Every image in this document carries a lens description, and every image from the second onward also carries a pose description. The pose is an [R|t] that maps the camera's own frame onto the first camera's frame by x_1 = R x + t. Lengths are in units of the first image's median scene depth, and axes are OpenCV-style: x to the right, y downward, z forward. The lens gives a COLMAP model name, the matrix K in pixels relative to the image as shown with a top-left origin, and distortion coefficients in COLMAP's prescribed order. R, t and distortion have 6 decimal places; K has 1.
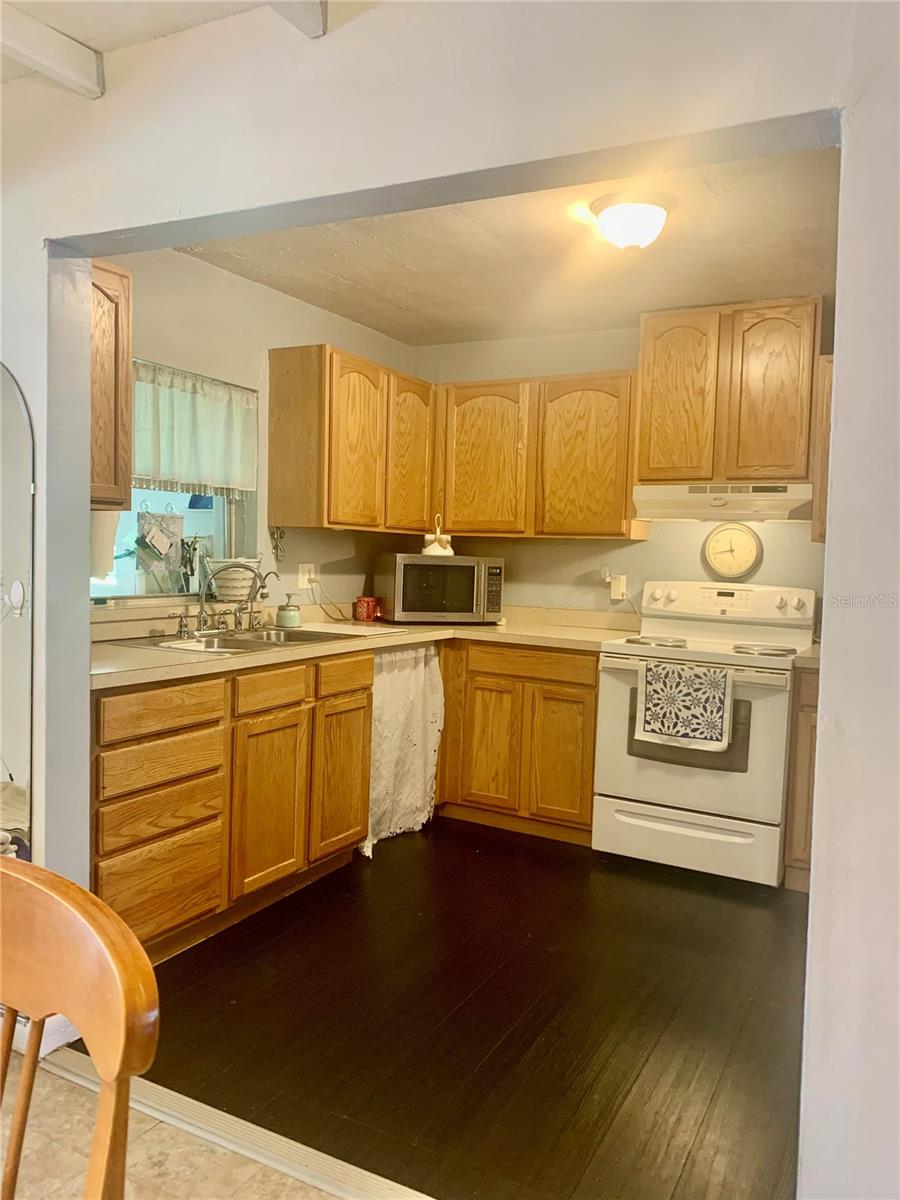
lens RADIAL K [[930.8, 0, 442.7], [0, 930.8, 604.4], [0, 0, 1]] dist [0.051425, -0.059696]
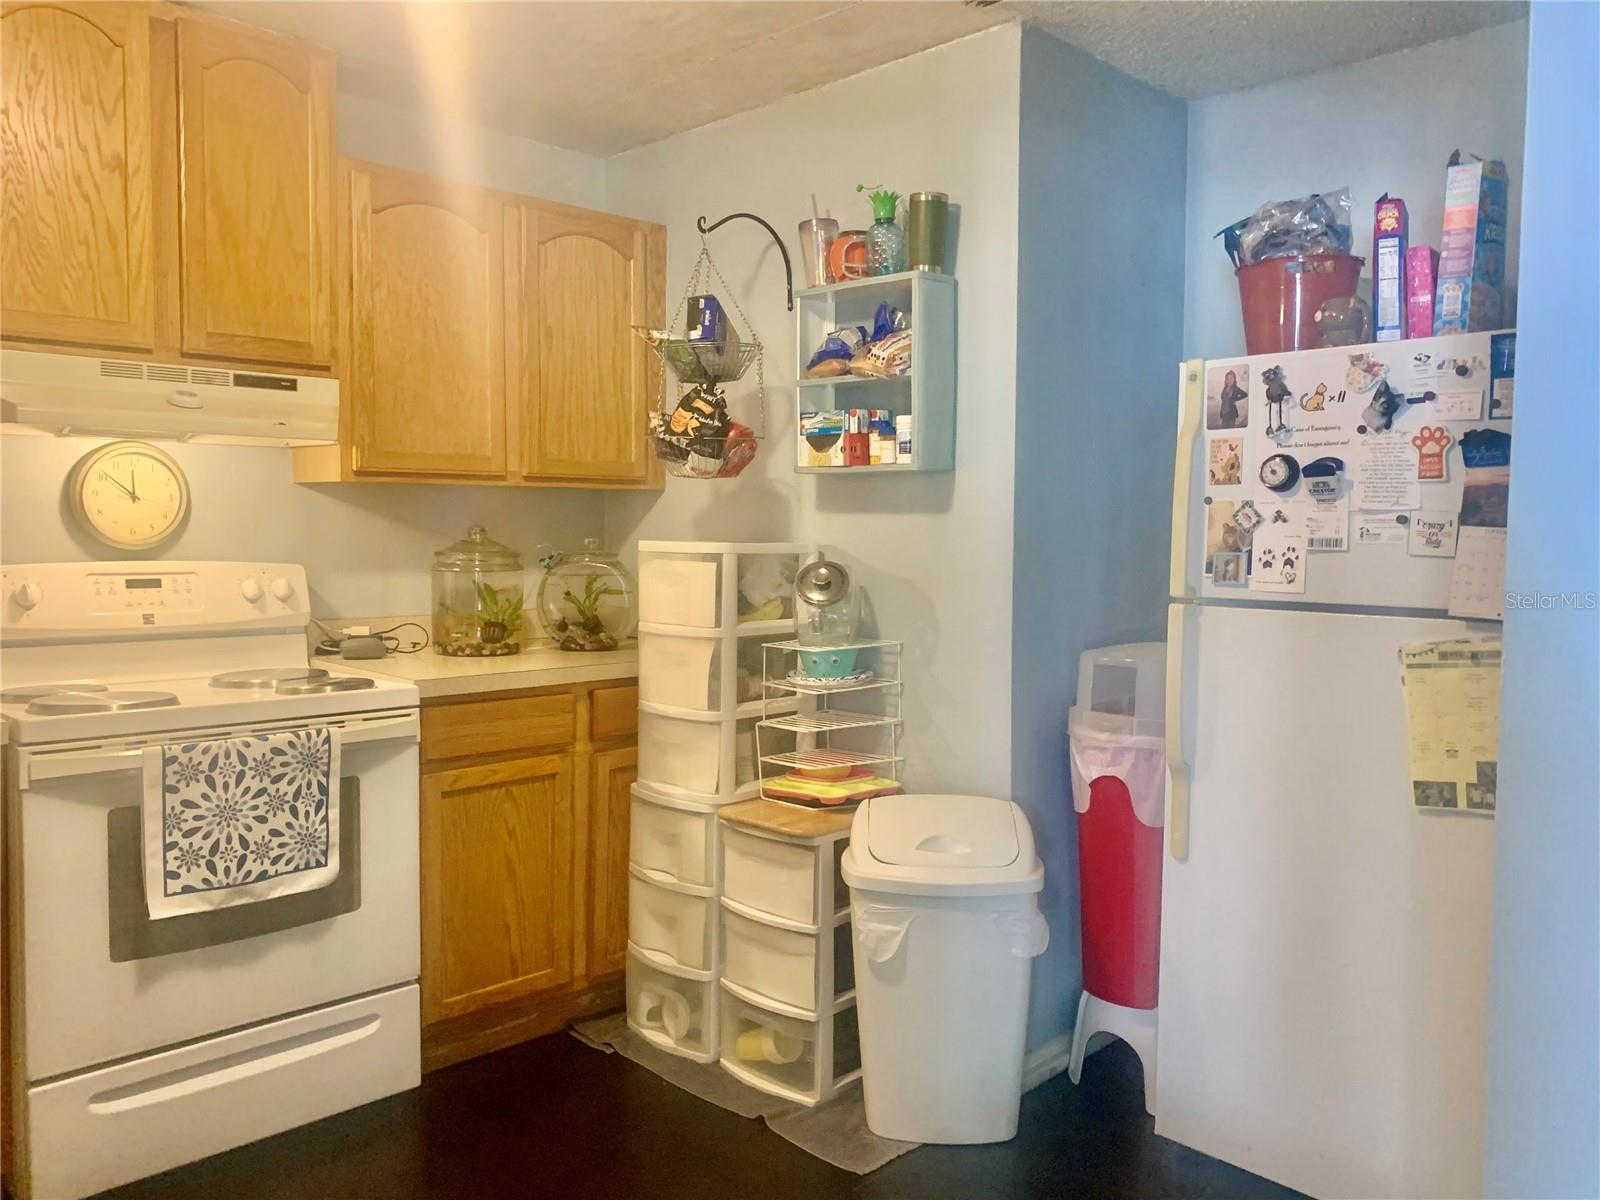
lens RADIAL K [[1241.1, 0, 798.1], [0, 1241.1, 585.1], [0, 0, 1]] dist [0.051425, -0.059696]
pose [[0.271393, -0.077840, 0.959316, -0.267135], [0.056479, 0.996295, 0.064863, -0.036607], [-0.960810, 0.036578, 0.274783, 0.514282]]
